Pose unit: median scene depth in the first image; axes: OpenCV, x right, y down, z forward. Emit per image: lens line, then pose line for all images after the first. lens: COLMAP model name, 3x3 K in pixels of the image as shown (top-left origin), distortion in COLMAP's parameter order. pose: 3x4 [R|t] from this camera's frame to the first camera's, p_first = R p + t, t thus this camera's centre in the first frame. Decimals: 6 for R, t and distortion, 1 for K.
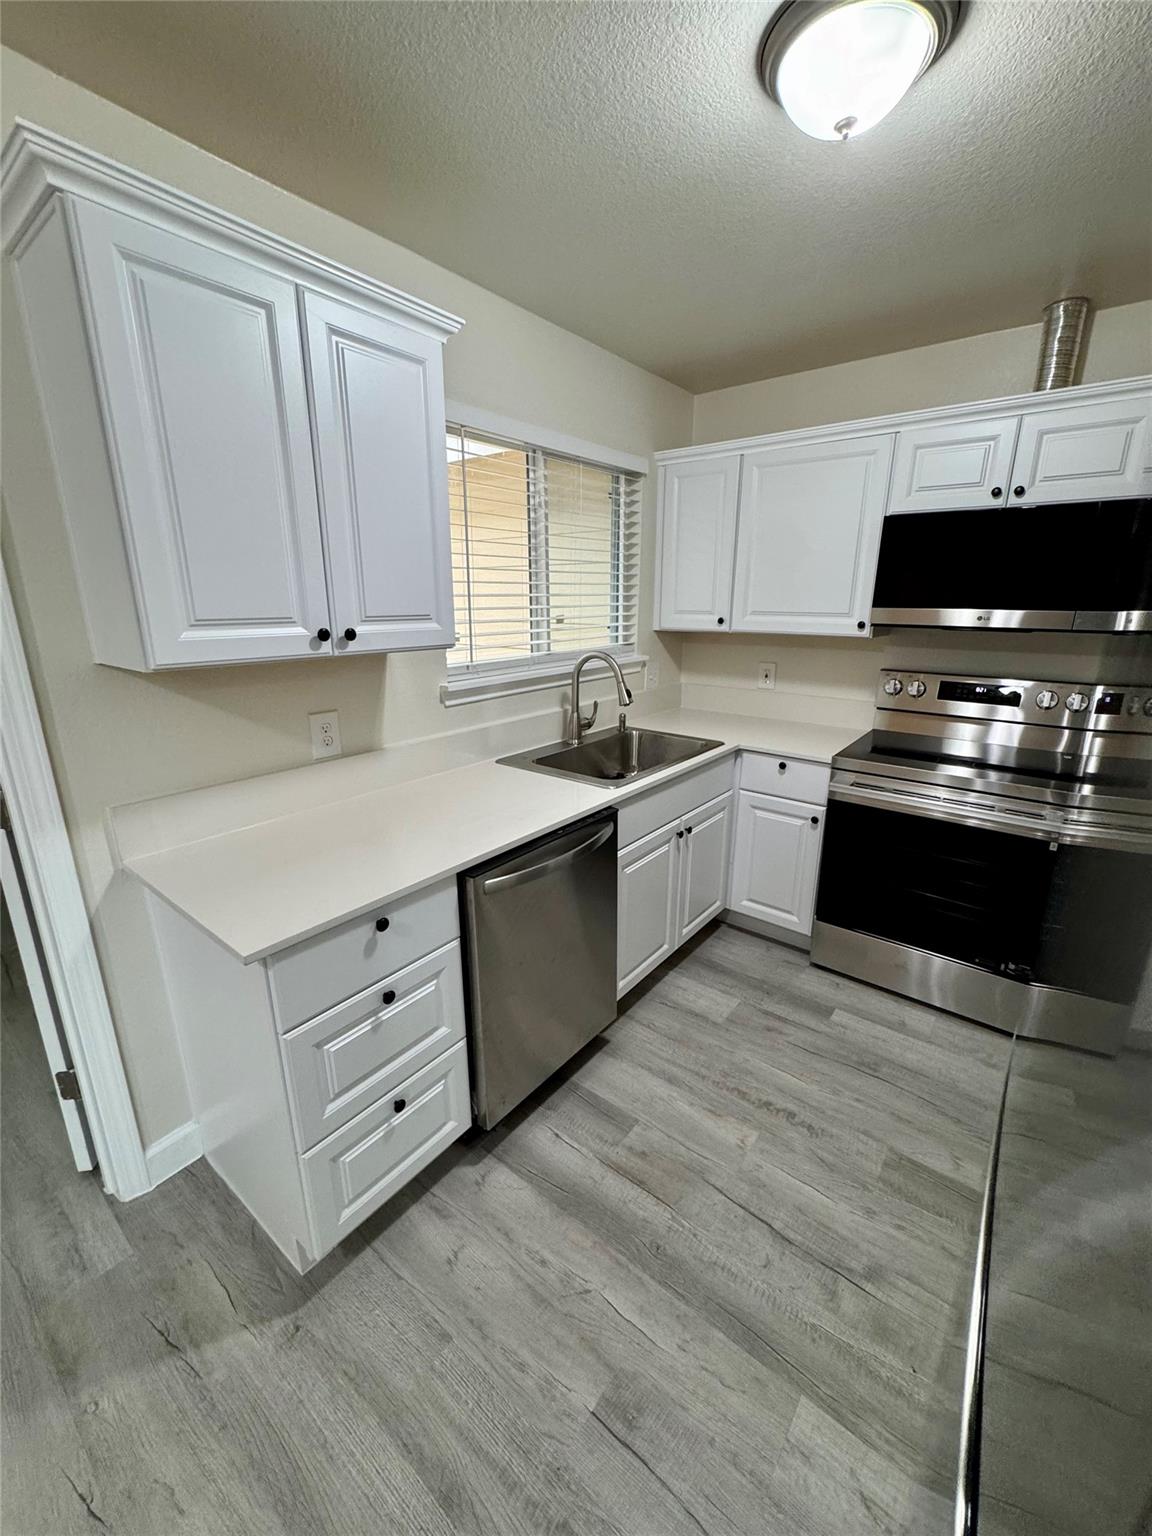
lens RADIAL K [[613.1, 0, 579.1], [0, 613.1, 768.8], [0, 0, 1]] dist [-0.002993, 0.000271]
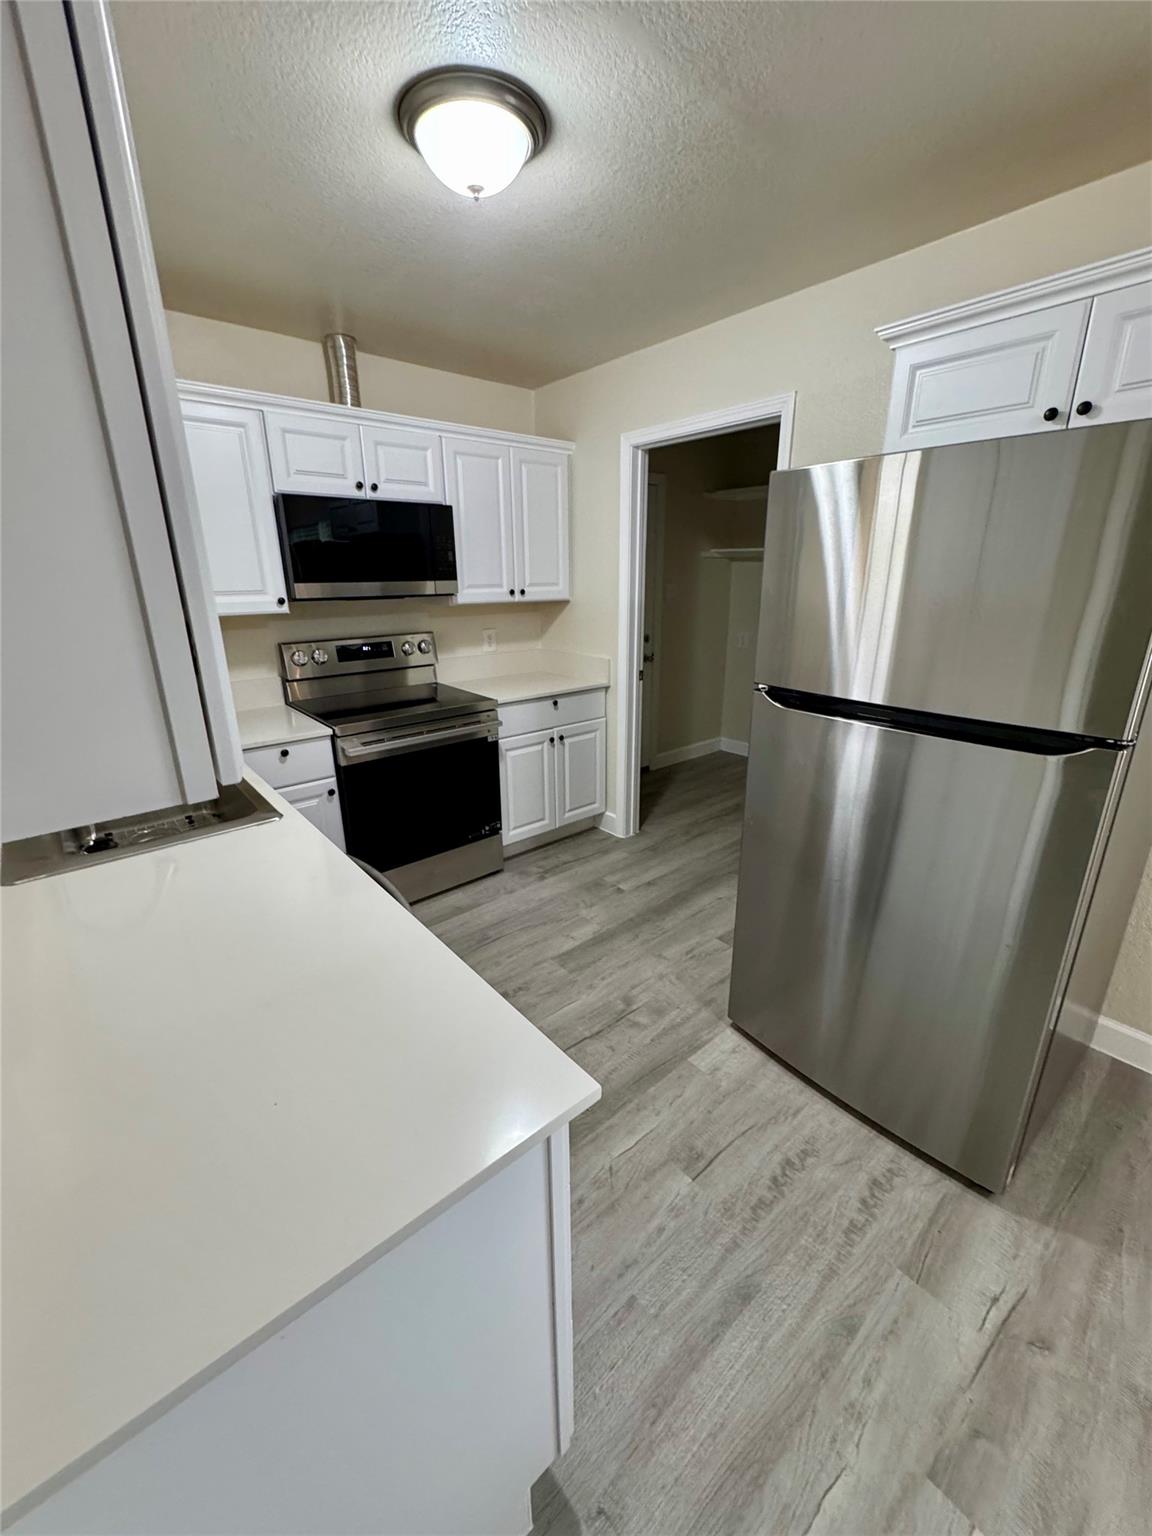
lens RADIAL K [[613.1, 0, 579.1], [0, 613.1, 768.8], [0, 0, 1]] dist [-0.002993, 0.000271]
pose [[0.192279, -0.309388, 0.931294, -0.662801], [0.274486, 0.928079, 0.251648, -0.134629], [-0.942171, 0.207240, 0.263373, 0.453119]]
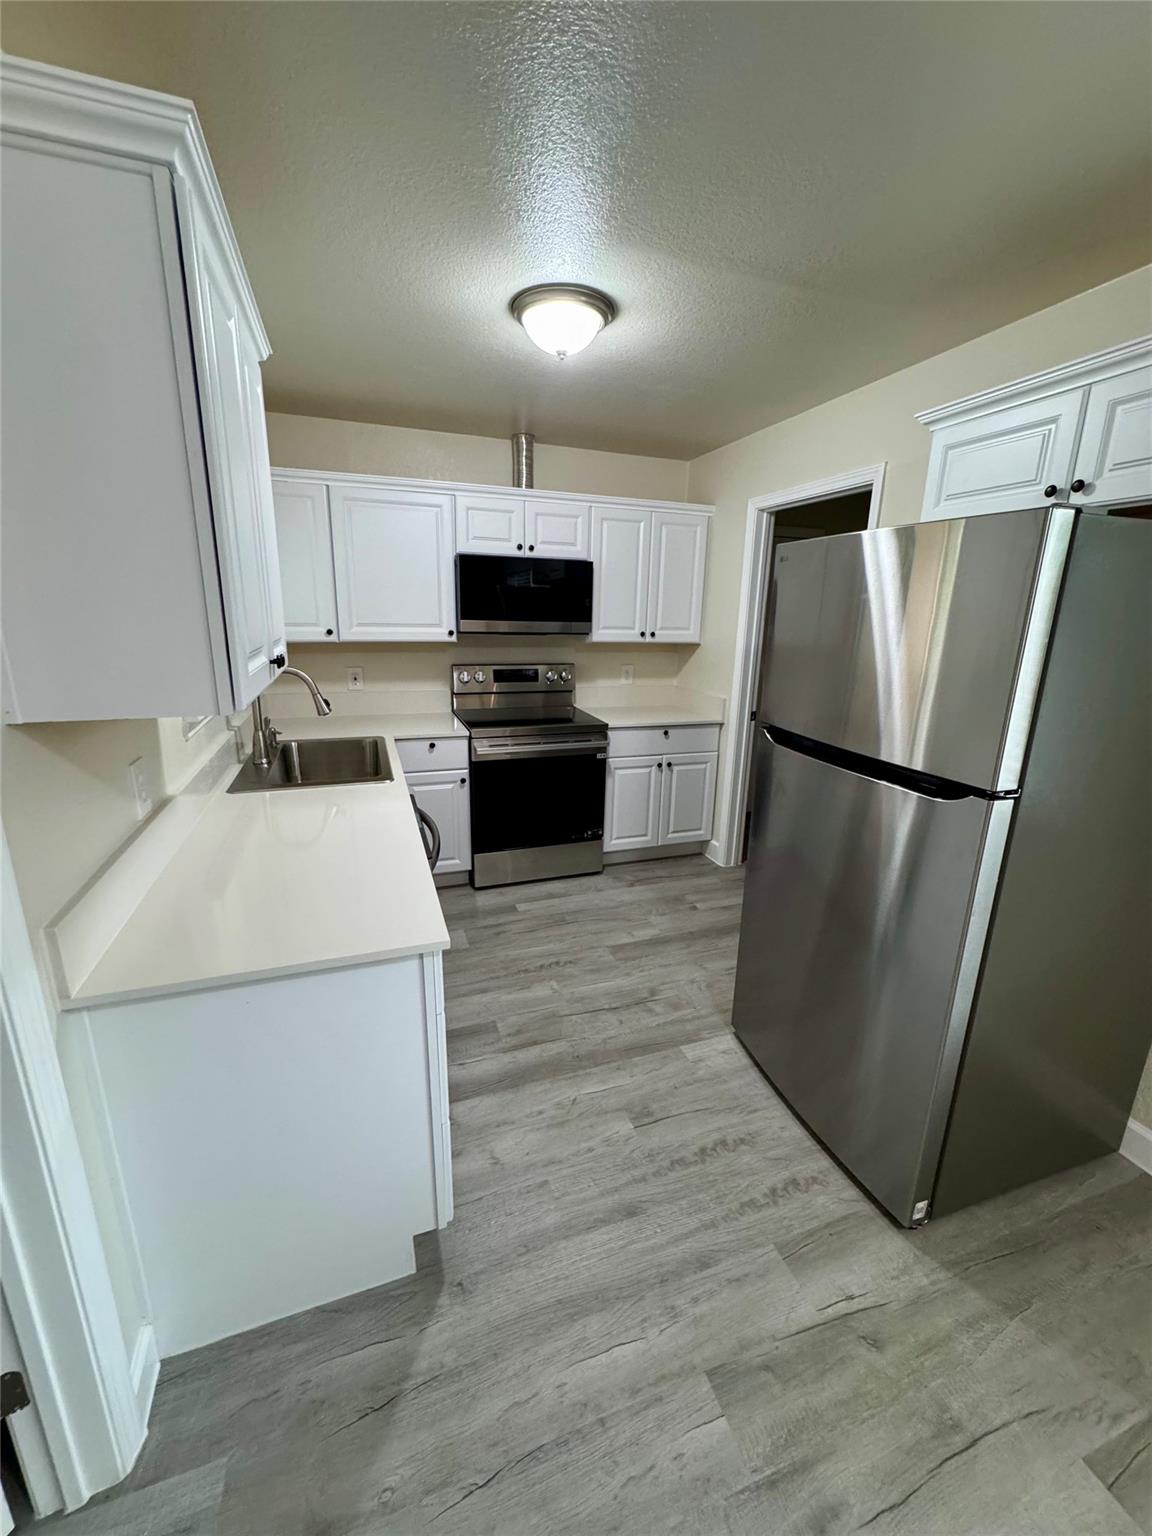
lens RADIAL K [[613.1, 0, 579.1], [0, 613.1, 768.8], [0, 0, 1]] dist [-0.002993, 0.000271]
pose [[0.530330, -0.208461, 0.821763, -0.777130], [0.210339, 0.971345, 0.110663, -0.048504], [-0.821284, 0.114161, 0.558981, 0.072019]]
